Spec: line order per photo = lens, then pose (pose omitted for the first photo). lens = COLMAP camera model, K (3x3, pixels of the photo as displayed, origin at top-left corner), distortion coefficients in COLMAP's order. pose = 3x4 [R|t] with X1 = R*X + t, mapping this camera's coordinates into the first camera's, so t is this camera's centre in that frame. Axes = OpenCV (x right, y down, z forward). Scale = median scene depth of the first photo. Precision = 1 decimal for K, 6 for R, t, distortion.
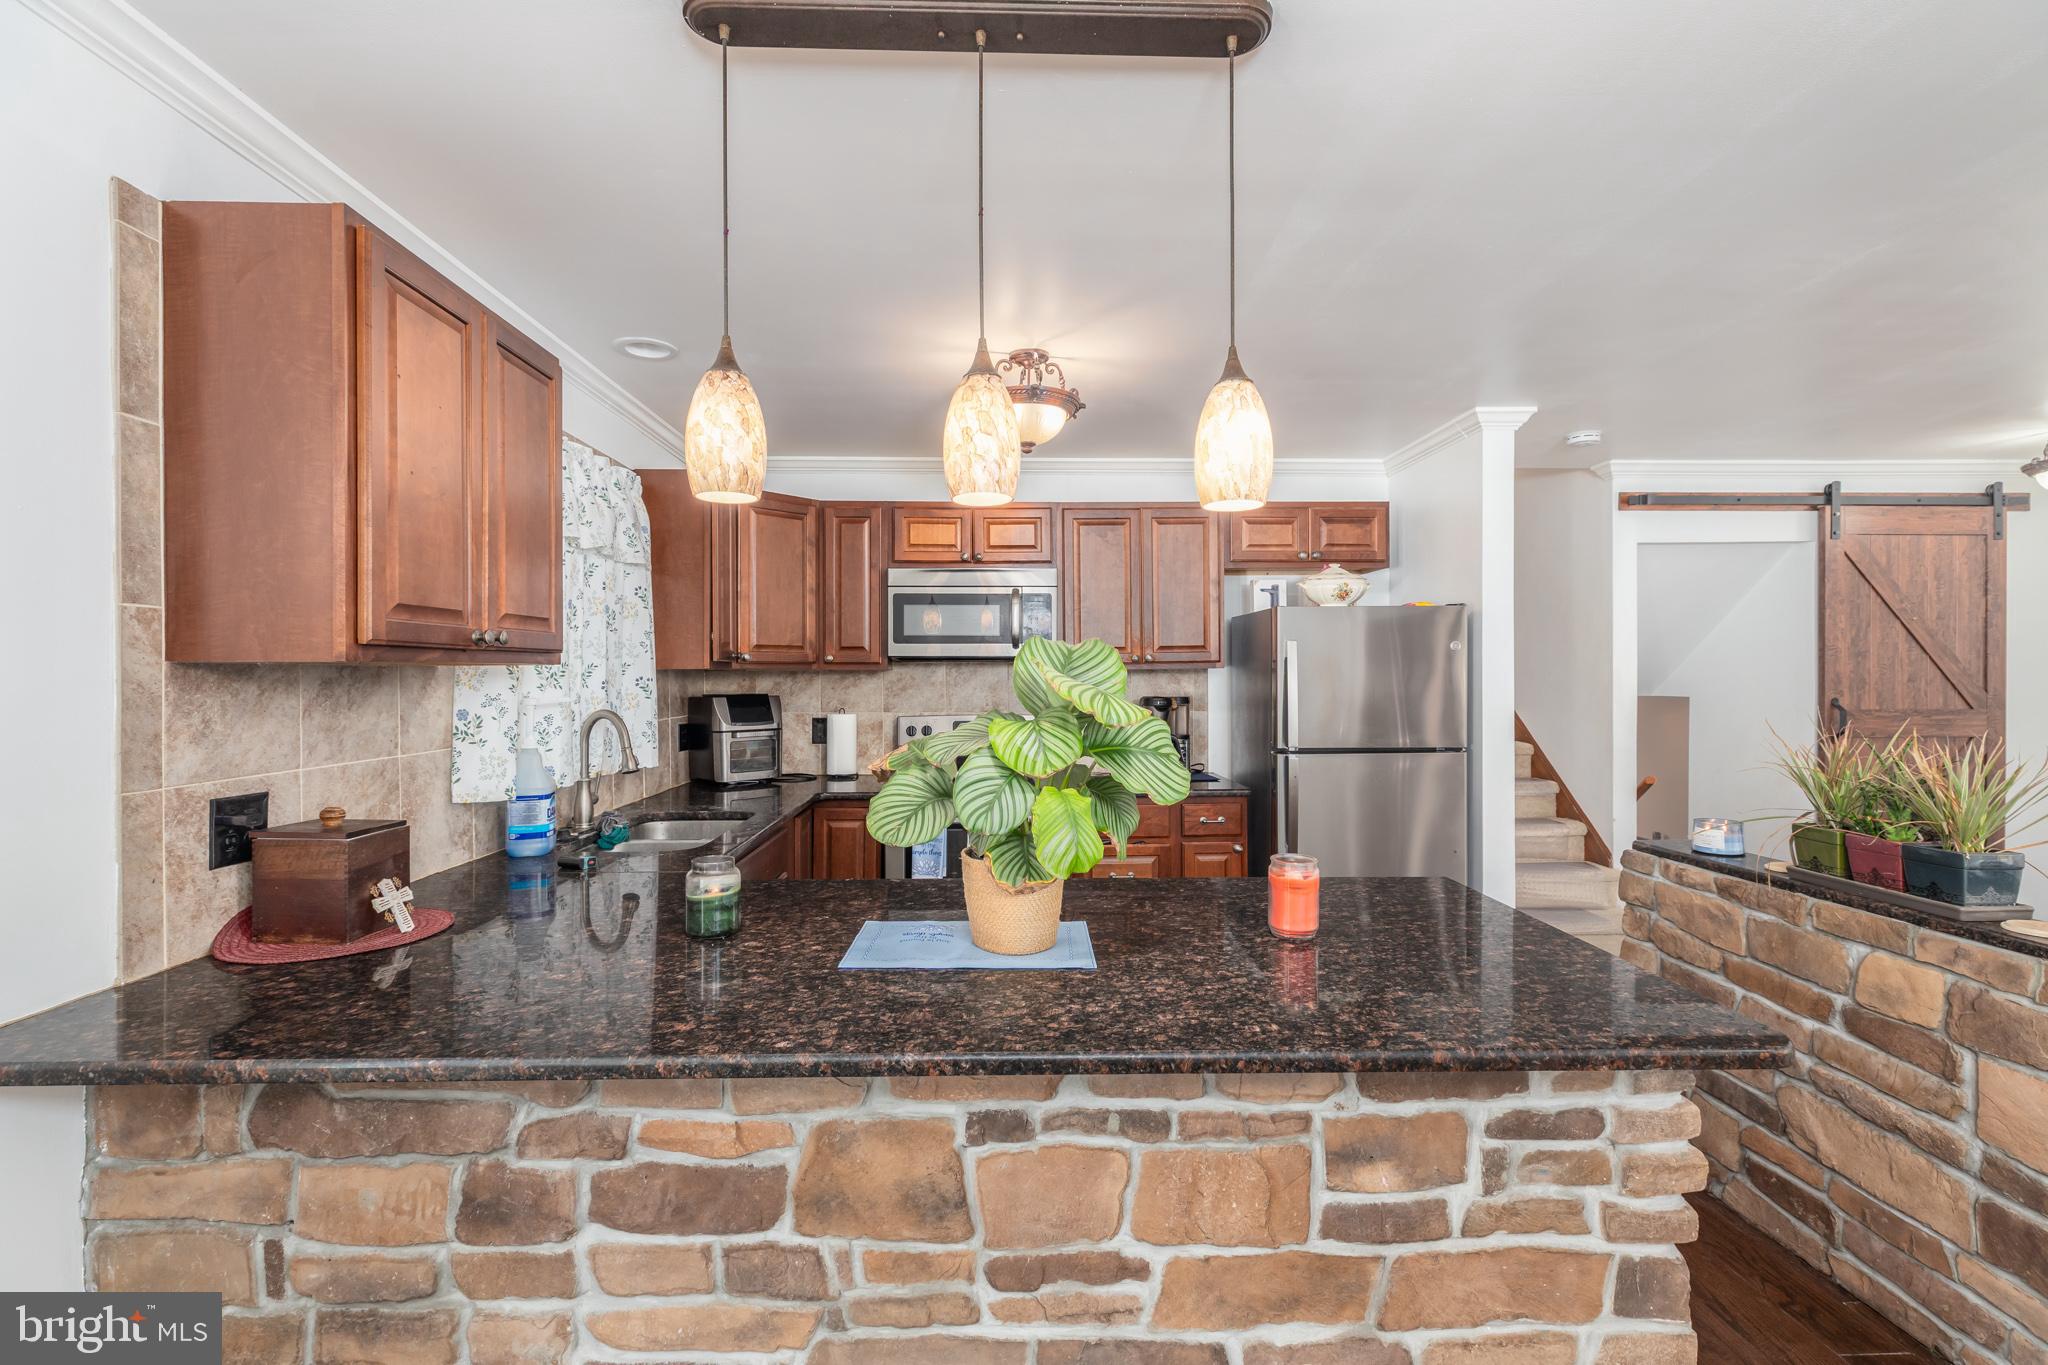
lens RADIAL K [[925.2, 0, 1020.3], [0, 925.2, 674.7], [0, 0, 1]] dist [0.003876, -0.001972]
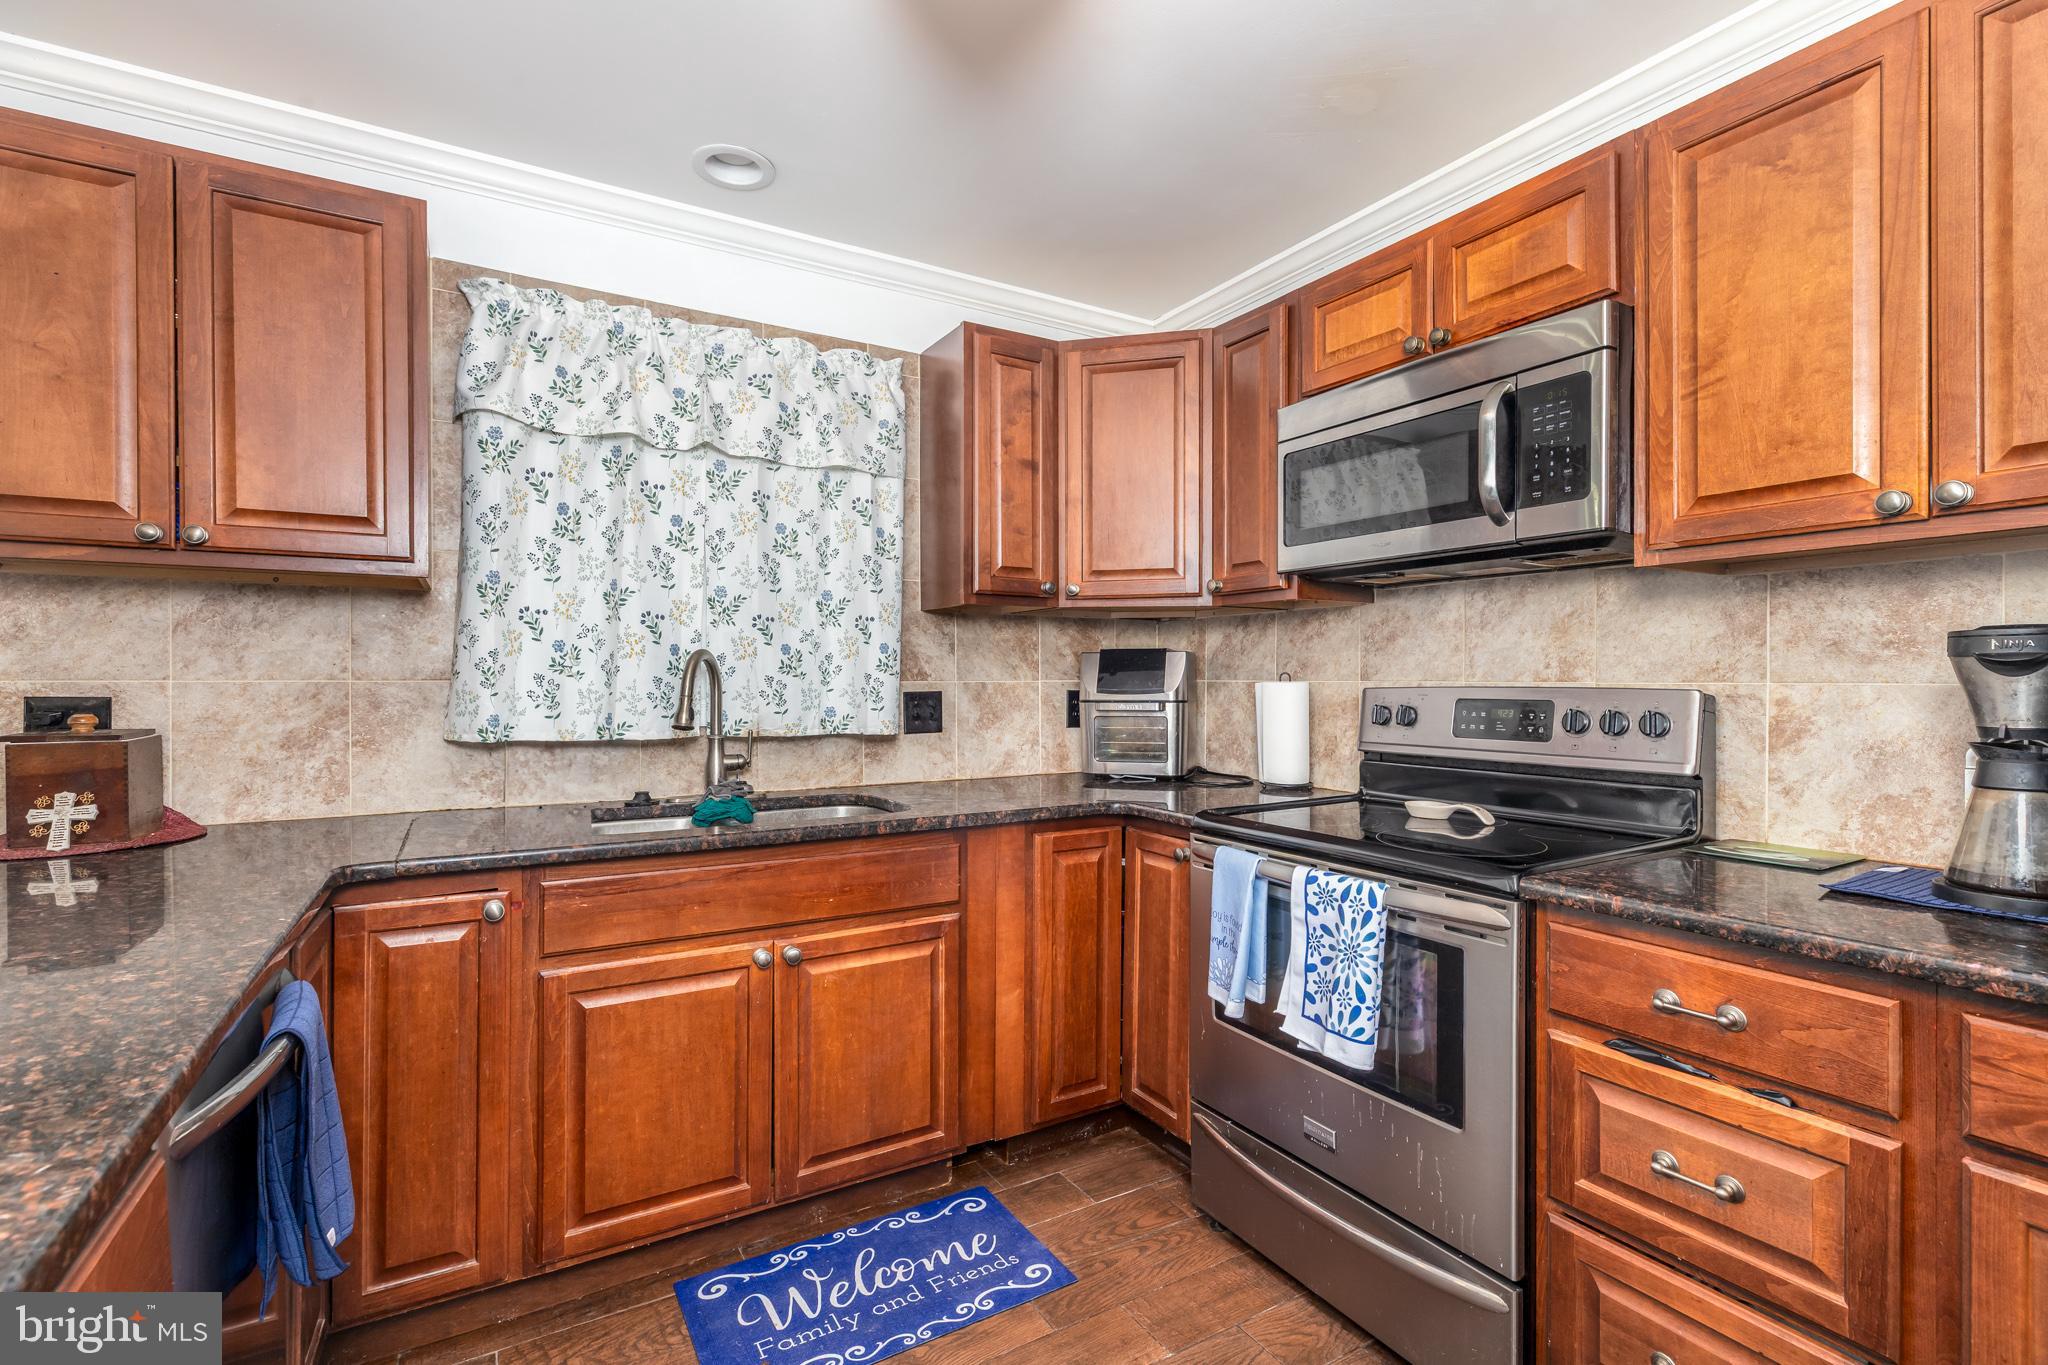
lens RADIAL K [[925.2, 0, 1012.0], [0, 925.2, 683.4], [0, 0, 1]] dist [0.003876, -0.001972]
pose [[0.474061, 0.007048, -0.880464, 0.540139], [-0.004220, 0.999975, 0.005733, 0.088850], [0.880482, 0.000997, 0.474079, 1.245412]]
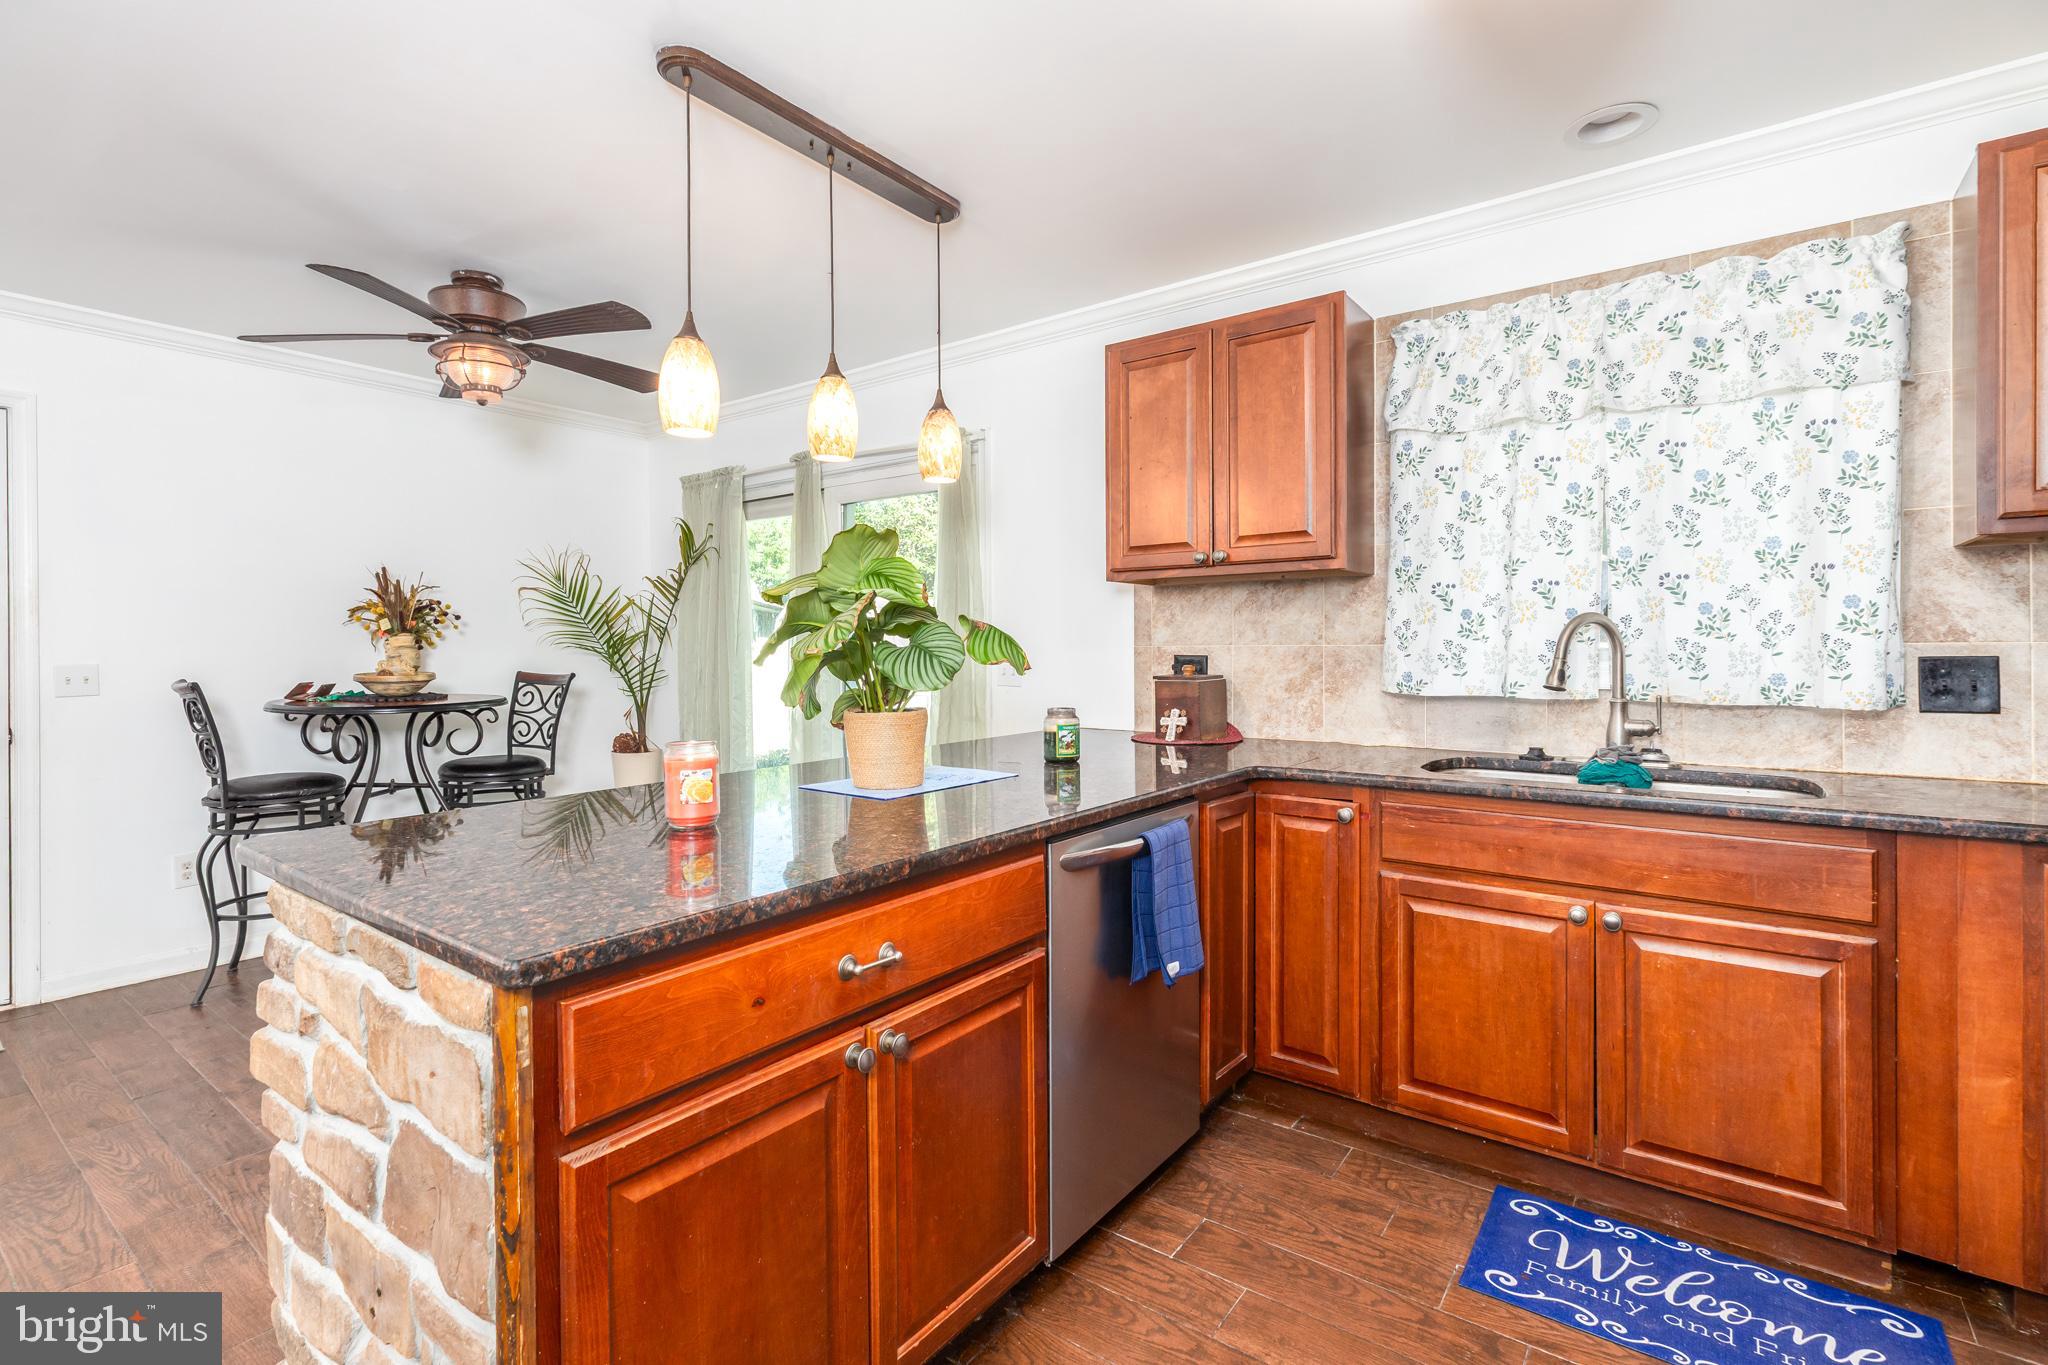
lens RADIAL K [[925.2, 0, 1025.9], [0, 925.2, 659.0], [0, 0, 1]] dist [0.003876, -0.001972]
pose [[-0.622209, 0.013861, -0.782728, 0.698160], [0.003486, 0.999882, 0.014936, 0.093468], [0.782843, 0.006565, -0.622184, 1.620945]]
